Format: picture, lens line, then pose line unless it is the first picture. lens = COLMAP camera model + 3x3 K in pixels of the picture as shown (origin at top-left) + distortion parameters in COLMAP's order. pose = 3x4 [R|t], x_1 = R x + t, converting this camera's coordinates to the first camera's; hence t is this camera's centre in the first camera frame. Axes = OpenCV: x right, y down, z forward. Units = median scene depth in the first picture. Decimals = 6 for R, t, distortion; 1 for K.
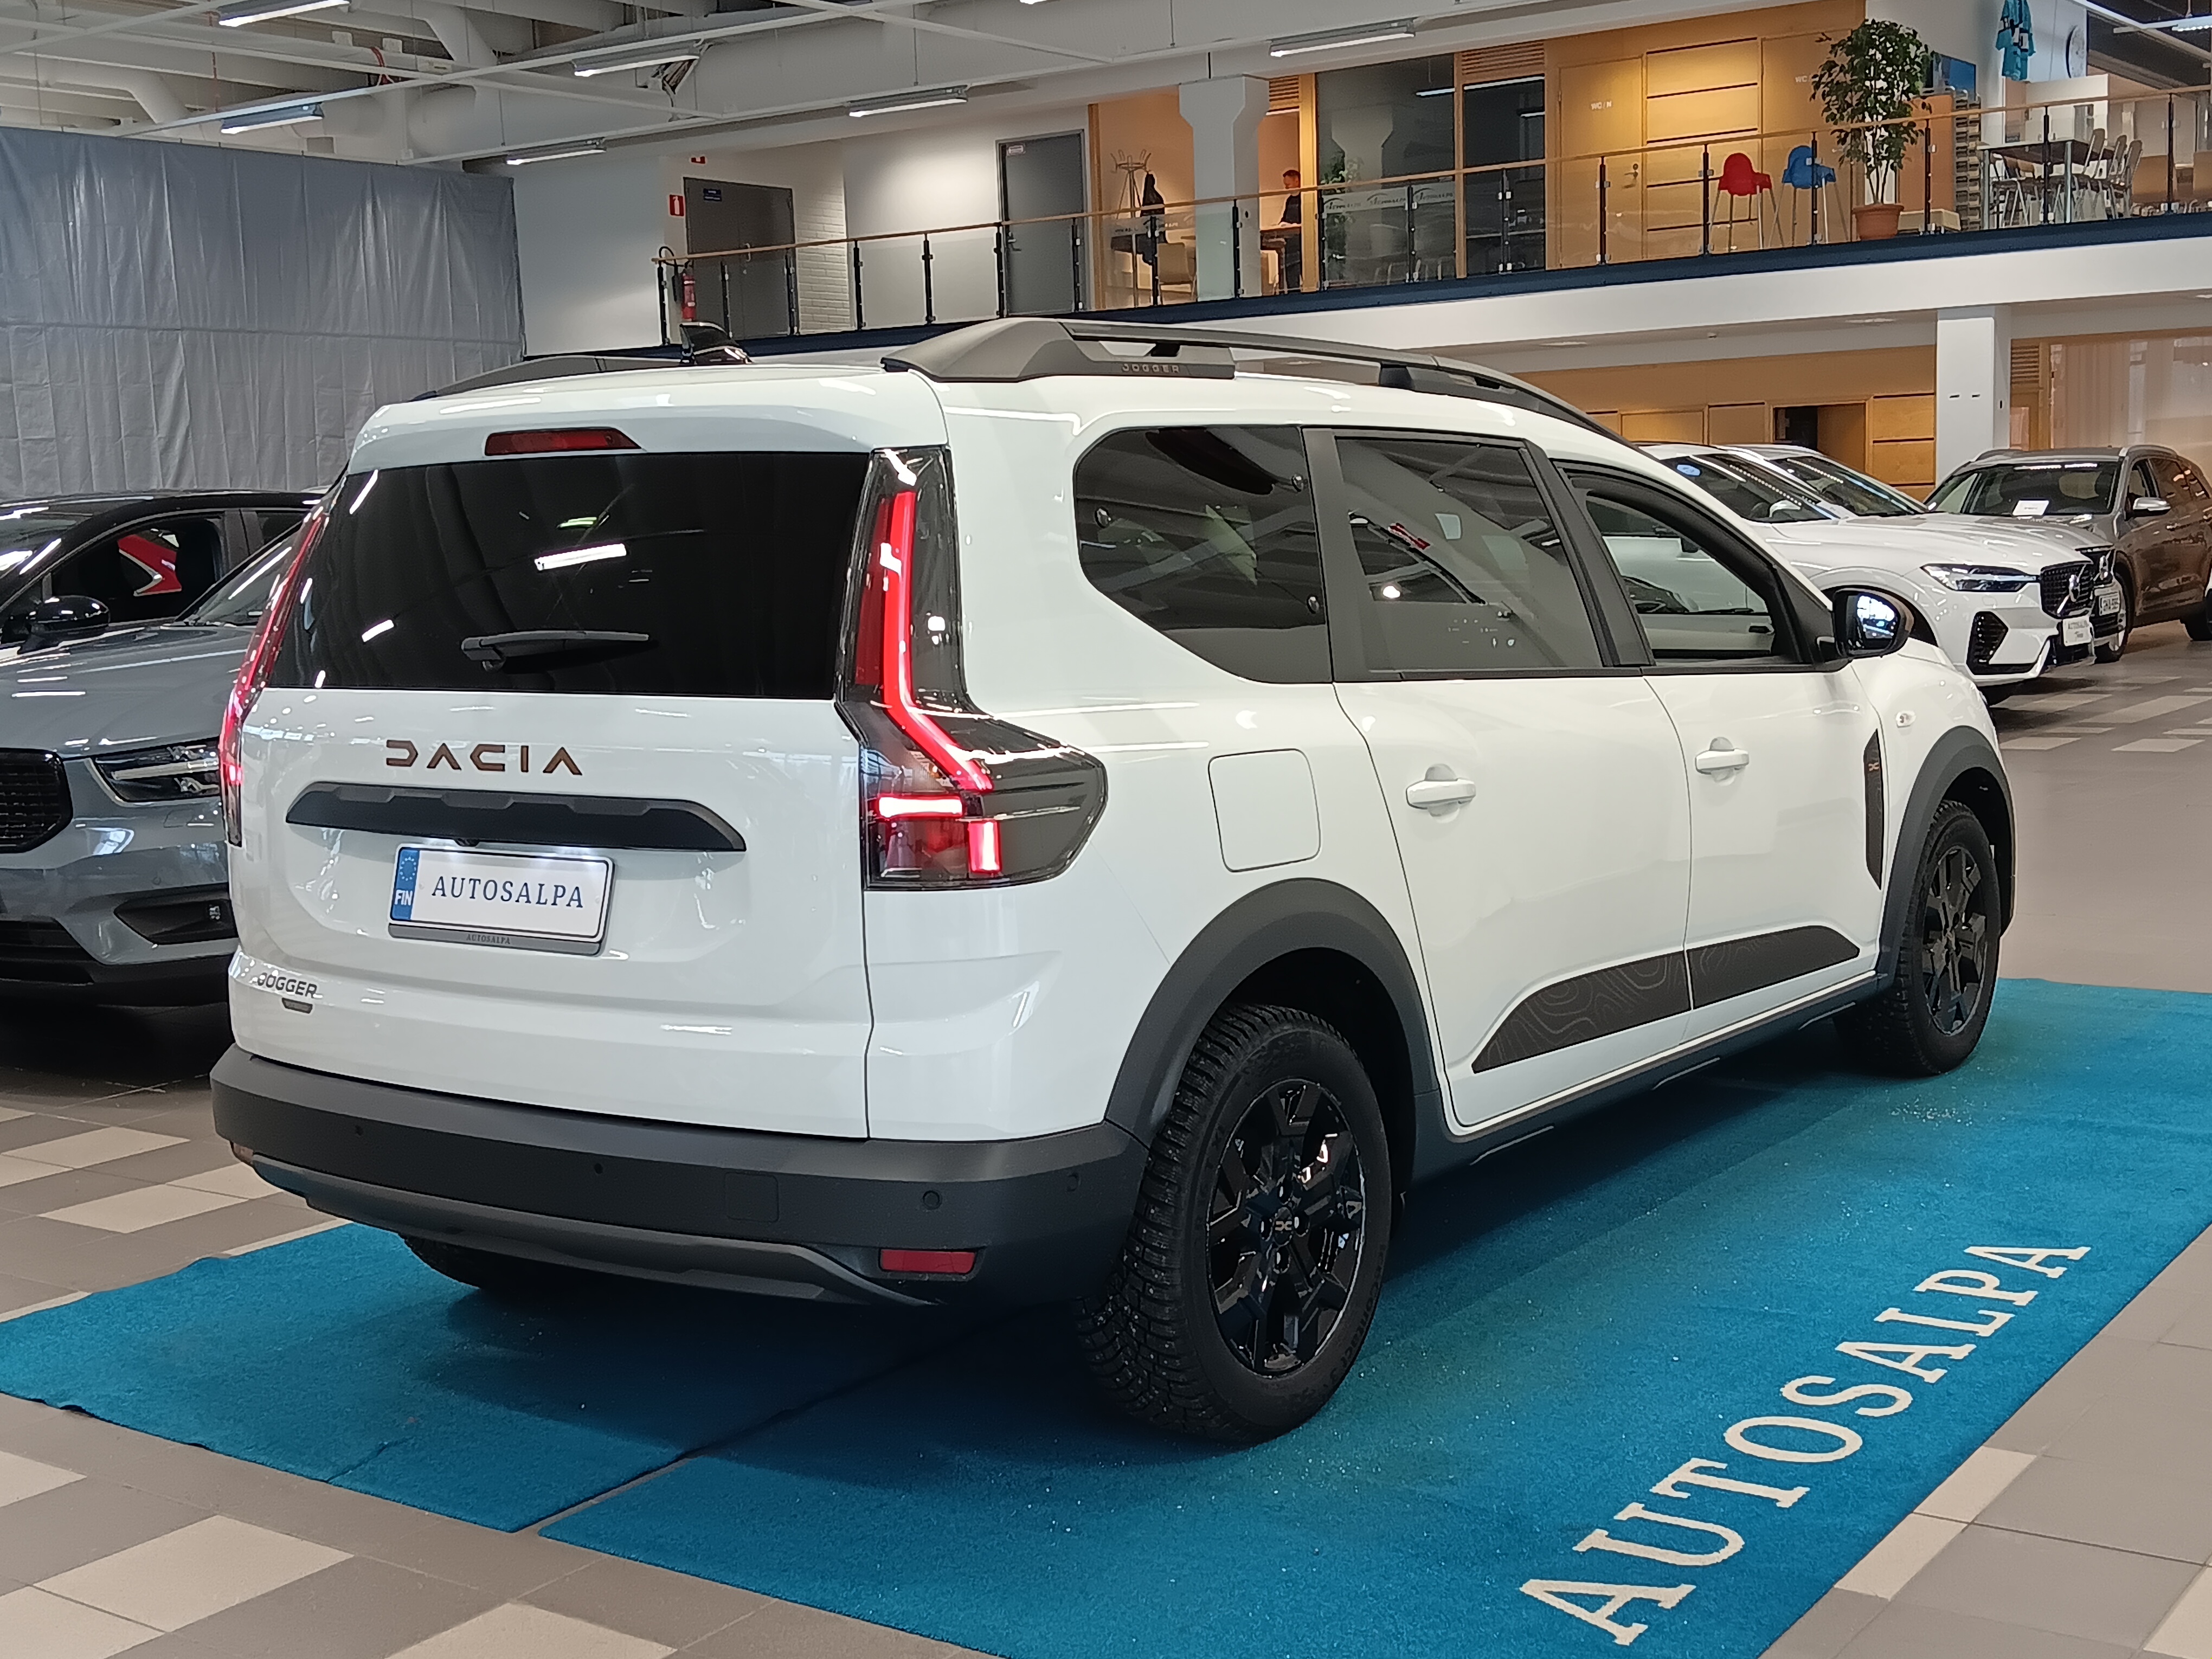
lens RADIAL K [[2750.5, 0, 1105.7], [0, 2750.5, 833.1], [0, 0, 1]] dist [0.155322, -0.529708]
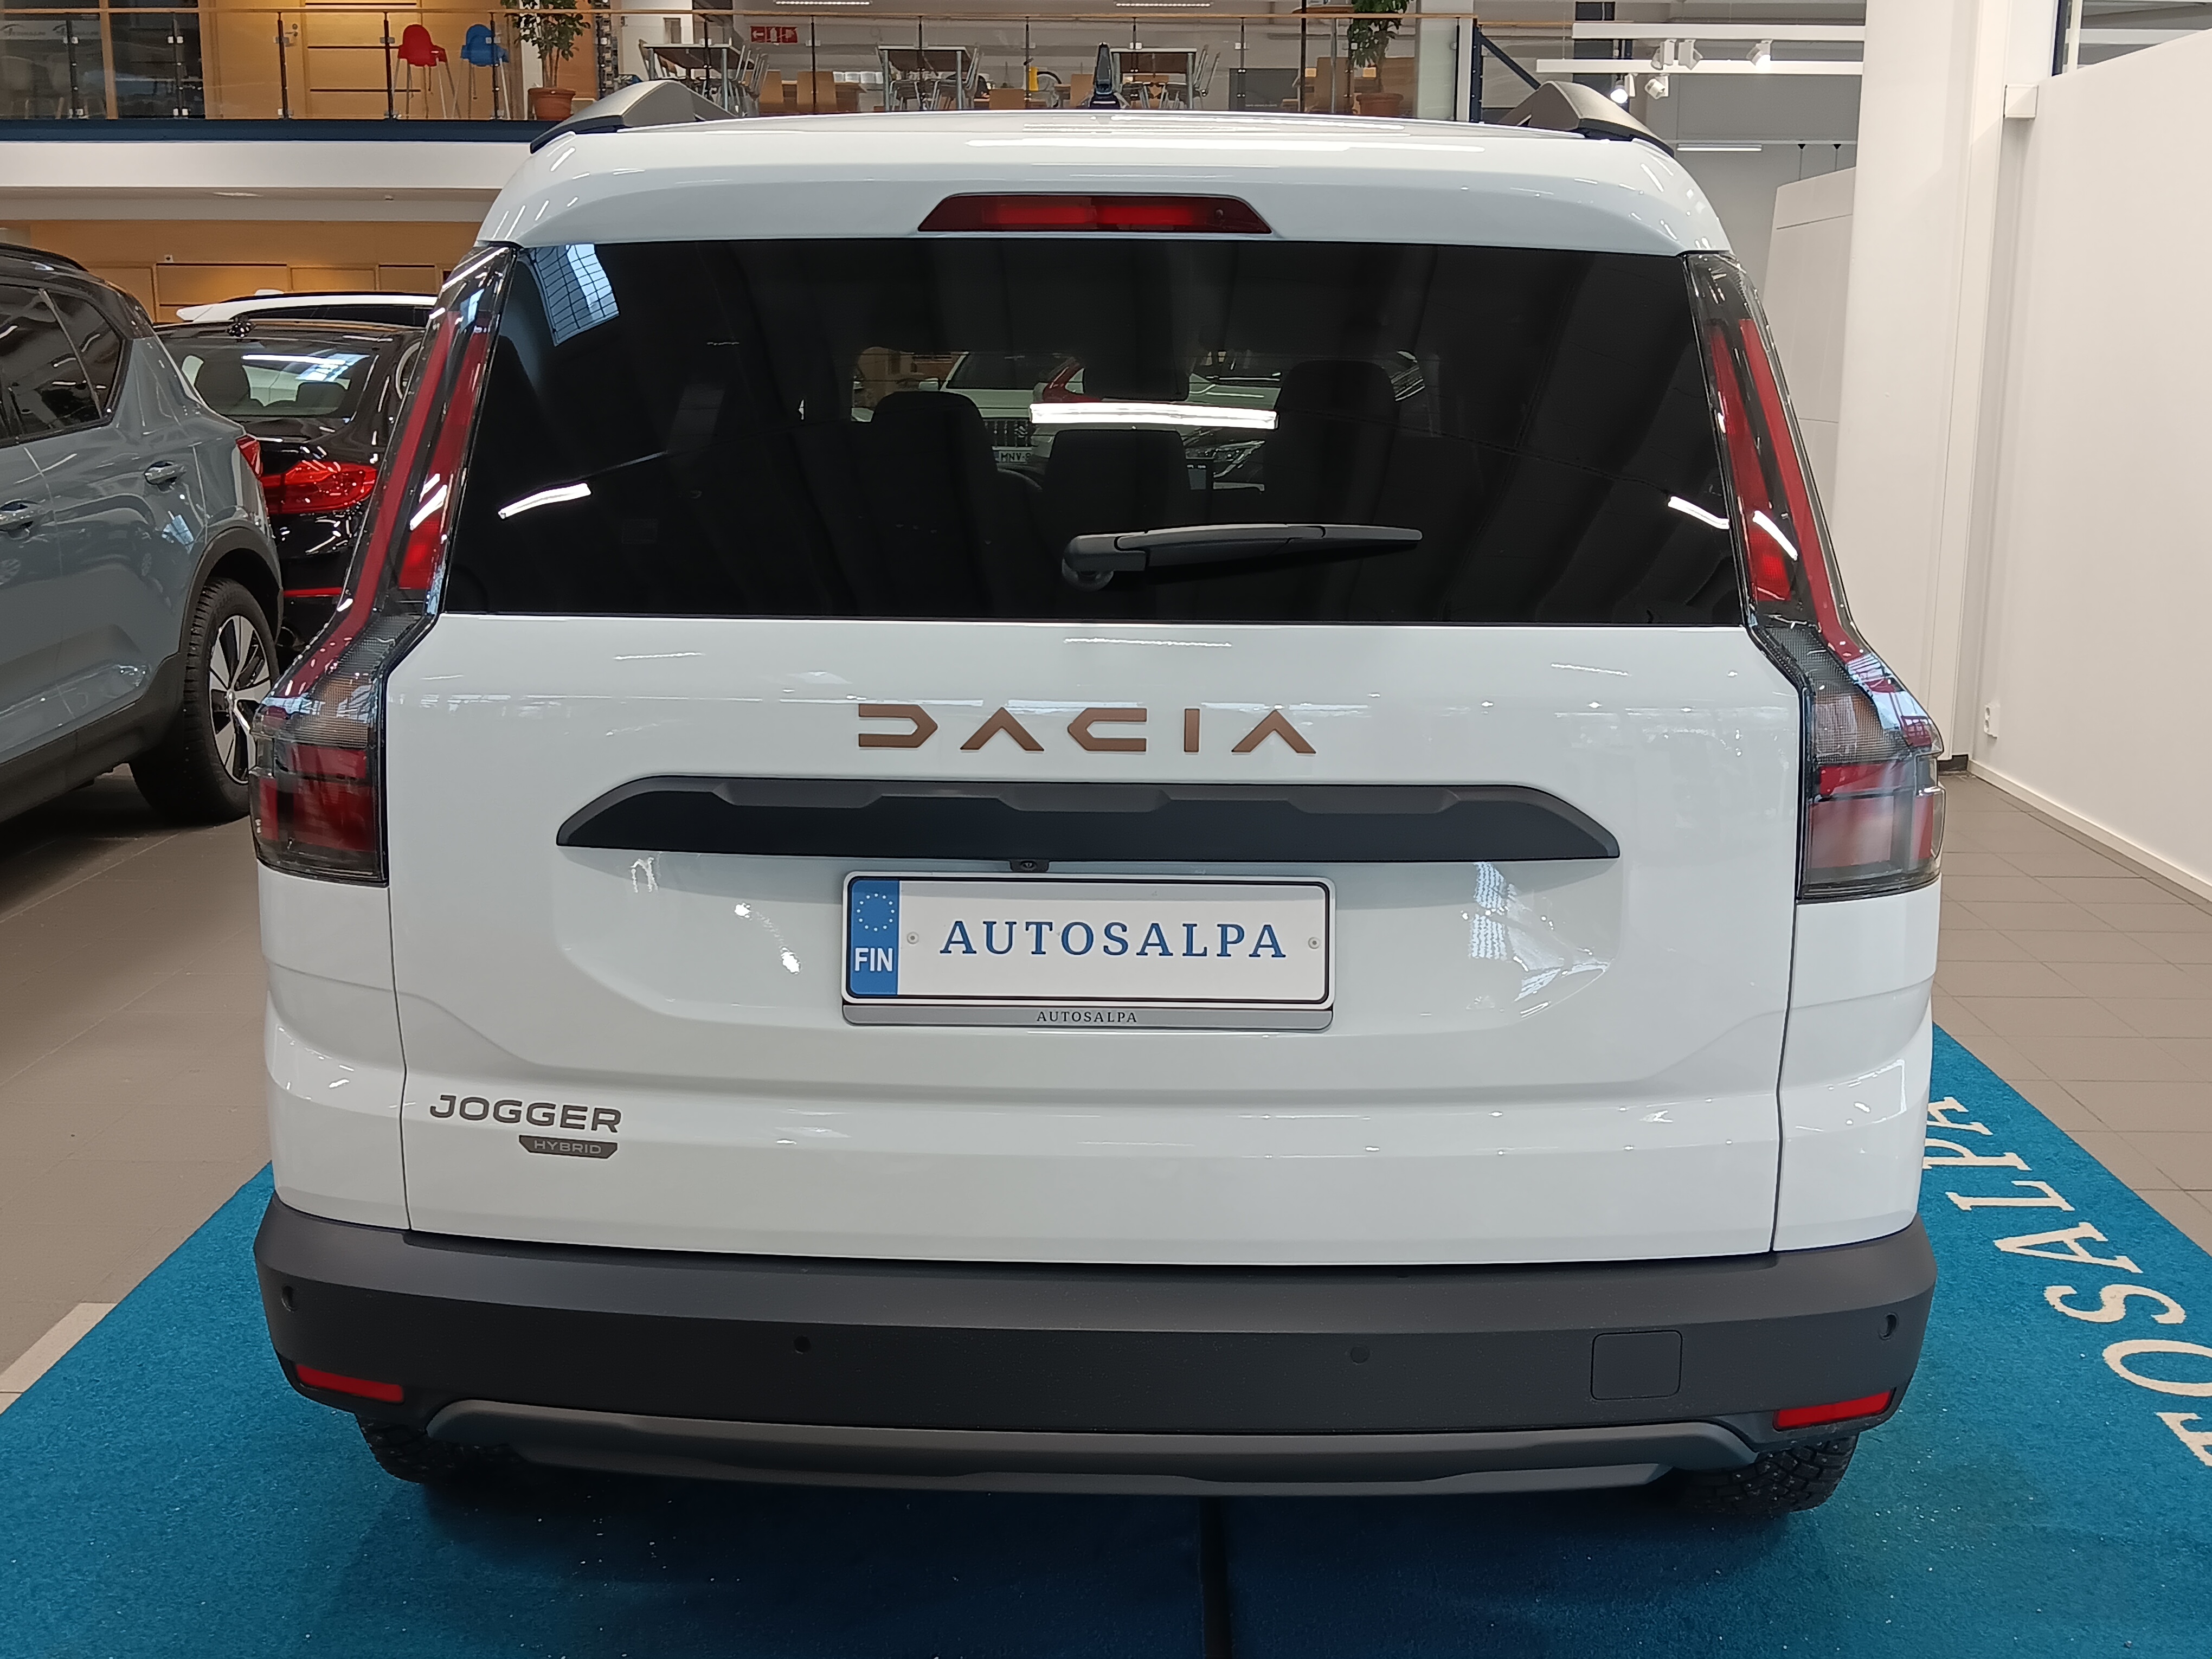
lens RADIAL K [[2349.8, 0, 1099.6], [0, 2349.8, 820.8], [0, 0, 1]] dist [0.088376, -0.198719]
pose [[0.822270, -0.072804, 0.564422, -0.503292], [0.032102, 0.996138, 0.081724, -0.048144], [-0.568192, -0.049080, 0.821431, 0.545725]]
